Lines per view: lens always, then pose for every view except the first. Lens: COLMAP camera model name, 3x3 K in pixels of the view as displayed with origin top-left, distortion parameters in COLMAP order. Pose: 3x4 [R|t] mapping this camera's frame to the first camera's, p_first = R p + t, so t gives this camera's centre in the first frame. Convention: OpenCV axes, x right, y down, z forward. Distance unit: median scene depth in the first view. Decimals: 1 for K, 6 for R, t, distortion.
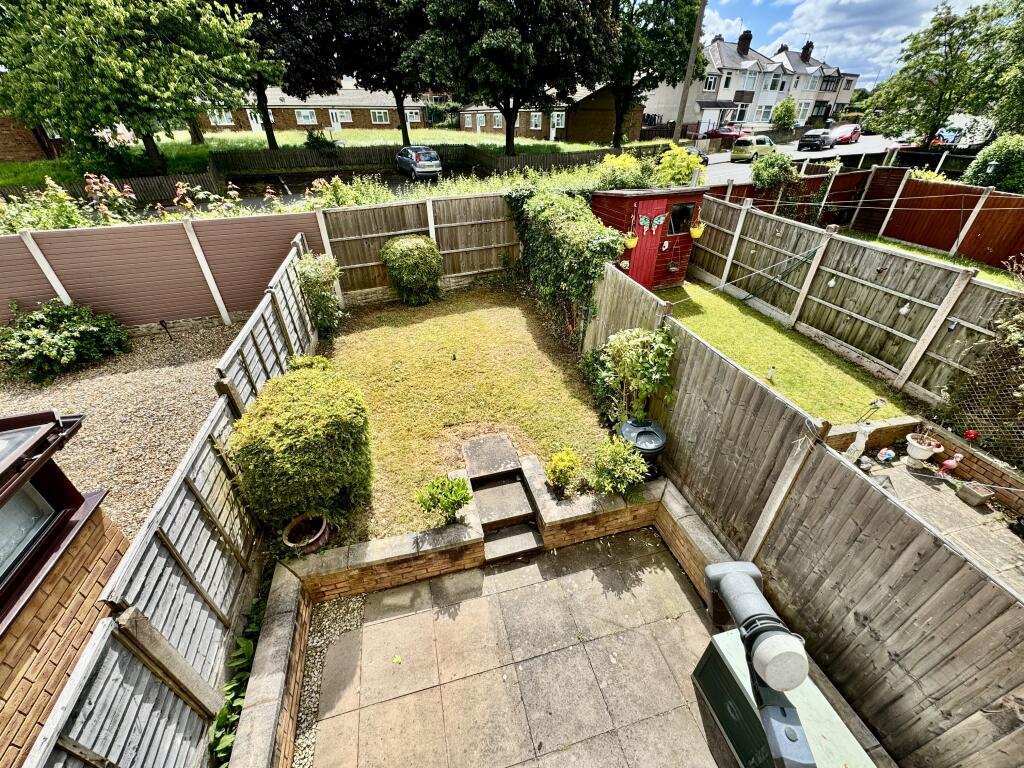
lens RADIAL K [[407.6, 0, 513.3], [0, 407.6, 384.0], [0, 0, 1]] dist [0.000121, 0.000020]
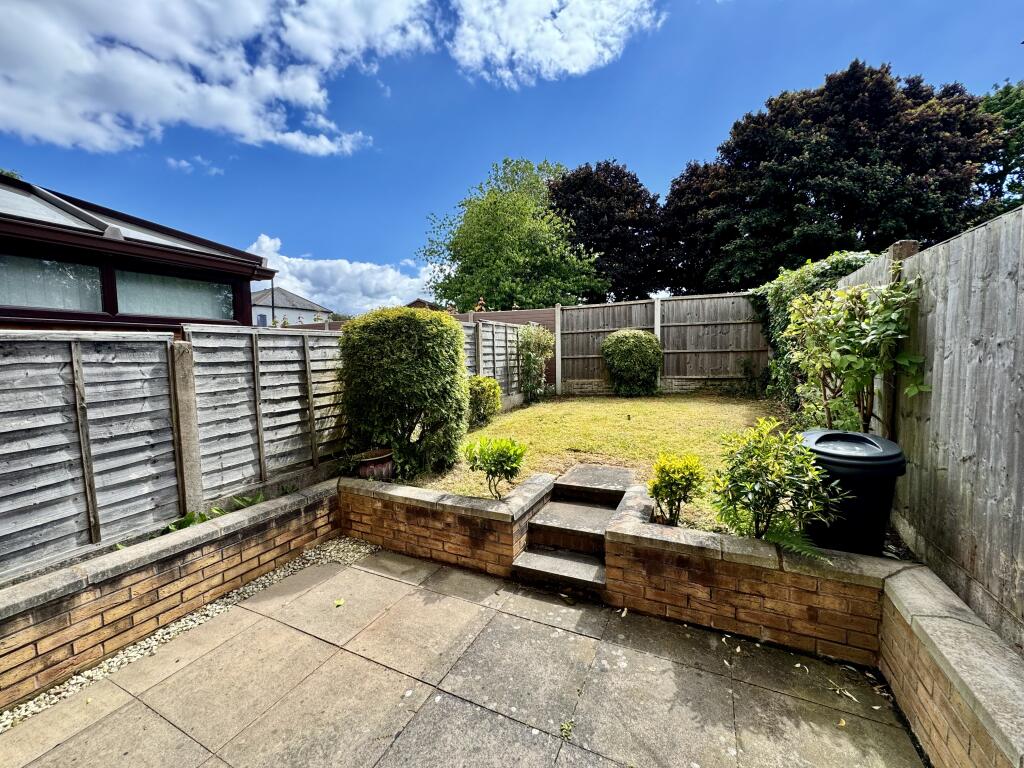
lens RADIAL K [[407.5, 0, 513.5], [0, 407.5, 383.3], [0, 0, 1]] dist [0.000843, -0.002633]
pose [[0.758506, 0.030832, -0.650937, 0.343414], [-0.339082, 0.871682, -0.353828, 0.389503], [0.556500, 0.489102, 0.671630, 0.390160]]
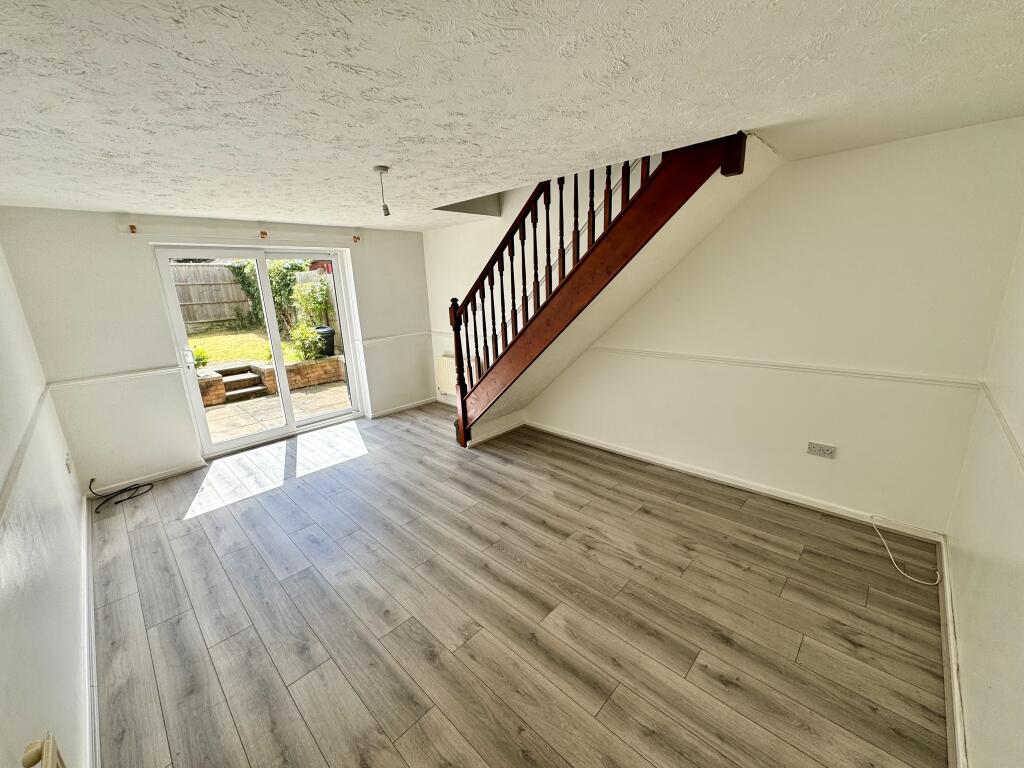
lens RADIAL K [[407.5, 0, 513.5], [0, 407.5, 383.3], [0, 0, 1]] dist [0.000843, -0.002633]
pose [[0.852571, -0.157491, 0.498316, 0.104453], [0.314648, 0.916014, -0.248829, 1.117214], [-0.417276, 0.368939, 0.830521, -0.852109]]
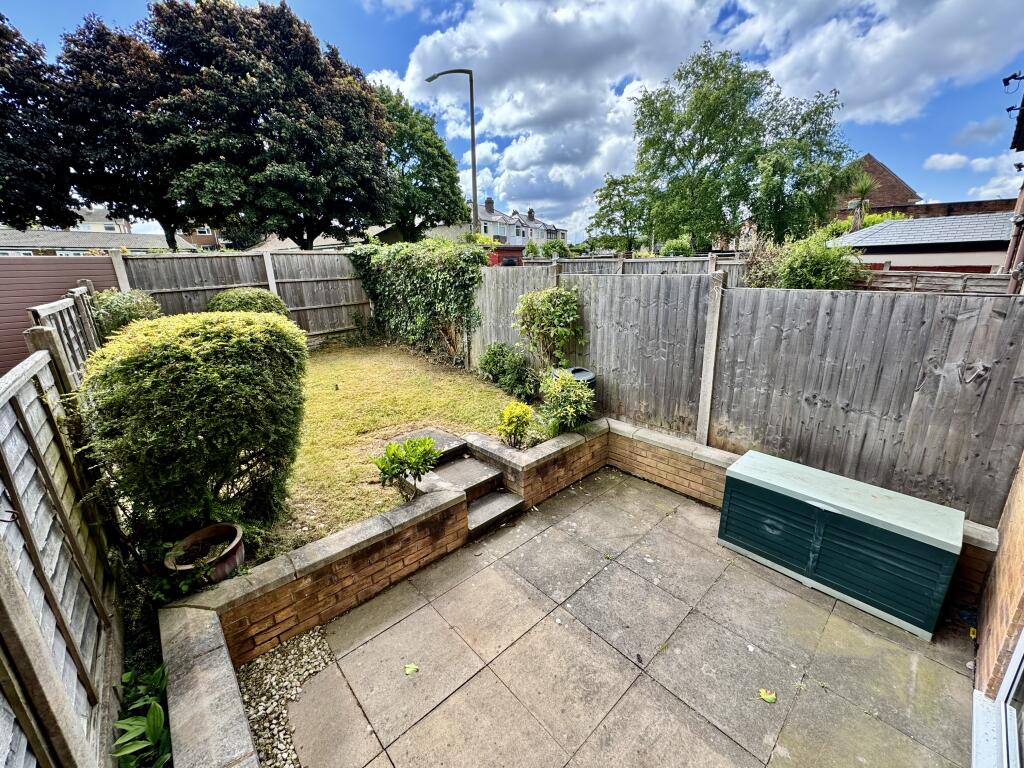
lens RADIAL K [[407.5, 0, 513.5], [0, 407.5, 383.3], [0, 0, 1]] dist [0.000843, -0.002633]
pose [[0.886002, -0.149927, 0.438773, -0.289703], [0.275481, 0.931373, -0.238023, 0.358697], [-0.372975, 0.331762, 0.866501, 0.162542]]
